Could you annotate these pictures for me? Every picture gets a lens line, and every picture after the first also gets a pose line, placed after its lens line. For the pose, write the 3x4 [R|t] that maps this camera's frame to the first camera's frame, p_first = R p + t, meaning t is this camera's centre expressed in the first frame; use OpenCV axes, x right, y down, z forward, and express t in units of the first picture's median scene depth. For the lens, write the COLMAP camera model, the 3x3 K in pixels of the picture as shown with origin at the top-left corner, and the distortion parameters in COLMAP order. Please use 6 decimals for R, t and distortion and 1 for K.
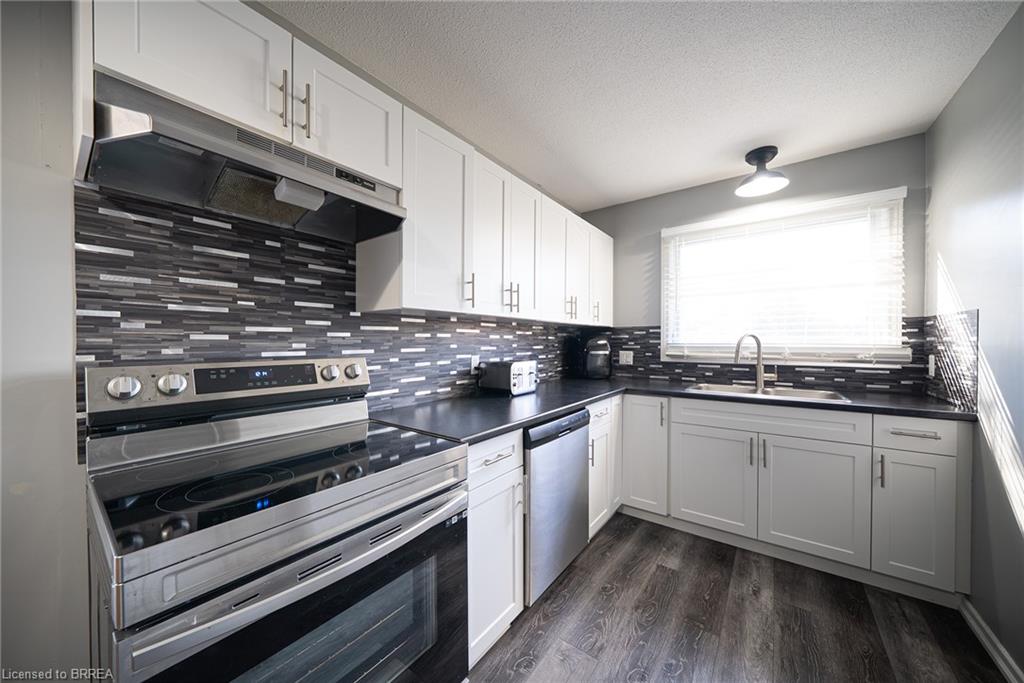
lens RADIAL K [[350.3, 0, 514.0], [0, 350.3, 344.9], [0, 0, 1]] dist [-0.004733, 0.000089]
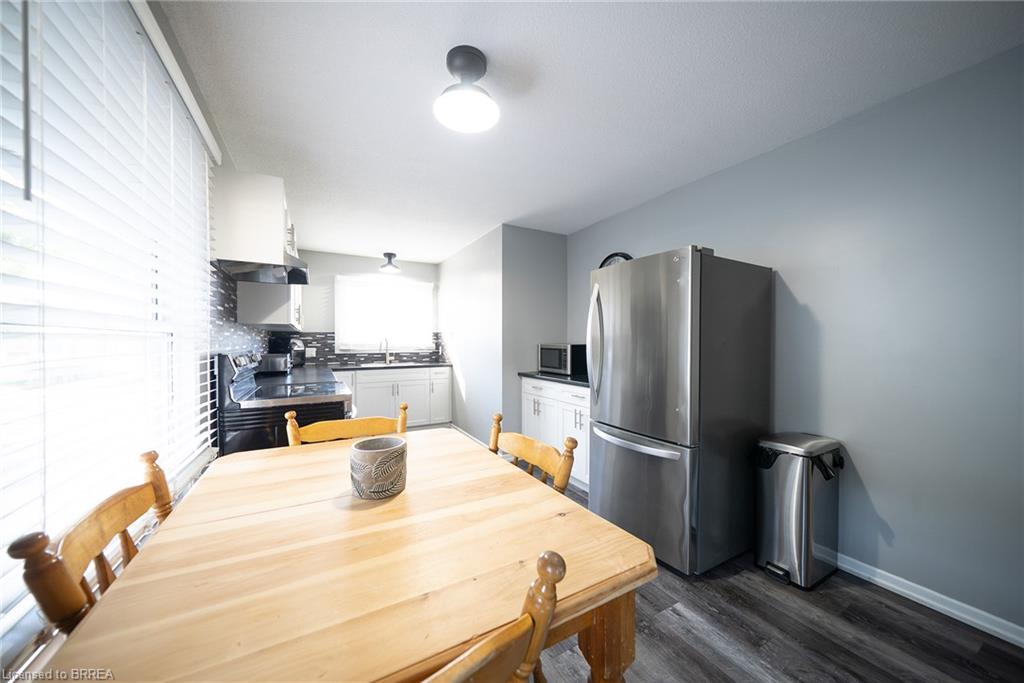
lens RADIAL K [[350.3, 0, 508.9], [0, 350.3, 343.8], [0, 0, 1]] dist [-0.004733, 0.000089]
pose [[0.408303, -0.002865, 0.912842, -0.925255], [0.009376, 0.999955, -0.001056, 0.011917], [-0.912798, 0.008990, 0.408311, -0.529299]]
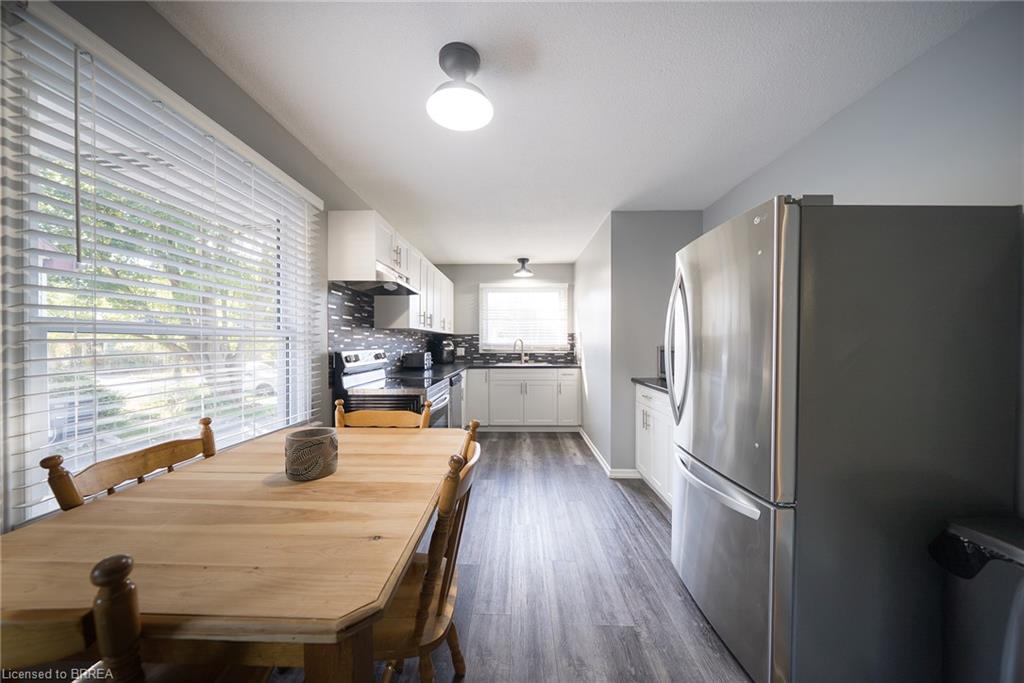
lens RADIAL K [[350.3, 0, 509.4], [0, 350.3, 345.1], [0, 0, 1]] dist [-0.004733, 0.000089]
pose [[0.812969, -0.002491, 0.582301, -0.663869], [0.004365, 0.999989, -0.001815, 0.010750], [-0.582290, 0.004017, 0.812971, -0.763940]]
